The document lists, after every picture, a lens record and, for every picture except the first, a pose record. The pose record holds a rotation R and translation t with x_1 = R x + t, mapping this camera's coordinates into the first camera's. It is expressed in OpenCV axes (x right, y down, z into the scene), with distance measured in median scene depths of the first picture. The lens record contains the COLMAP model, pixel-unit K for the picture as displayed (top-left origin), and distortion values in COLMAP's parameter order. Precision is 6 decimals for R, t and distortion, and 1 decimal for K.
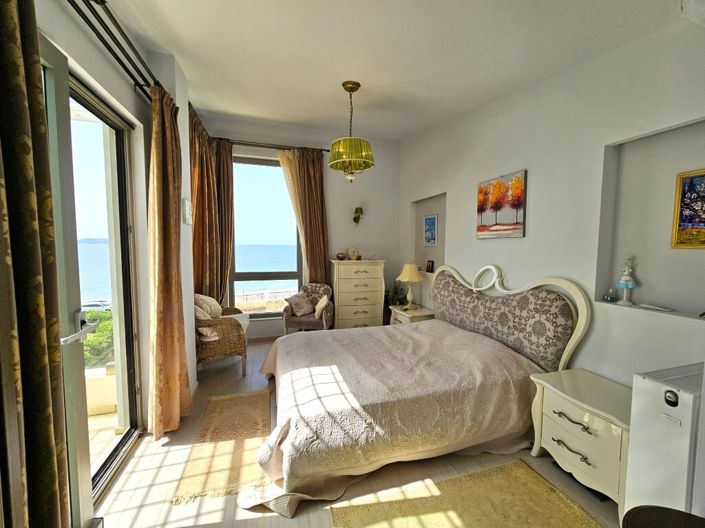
lens RADIAL K [[287.1, 0, 357.0], [0, 287.1, 263.7], [0, 0, 1]] dist [0.002780, -0.004565]
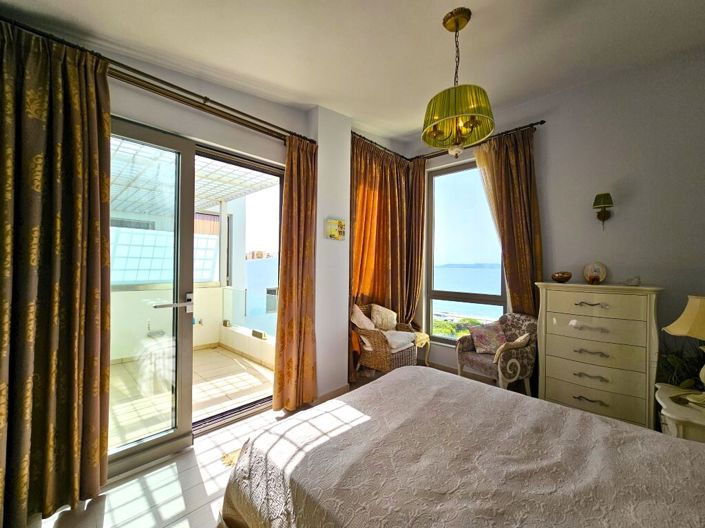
lens RADIAL K [[287.1, 0, 357.0], [0, 287.1, 263.7], [0, 0, 1]] dist [0.002780, -0.004565]
pose [[0.494705, -0.008765, -0.869017, 0.297615], [-0.065198, 0.996757, -0.047169, 0.004947], [0.866612, 0.079993, 0.492529, 0.329695]]
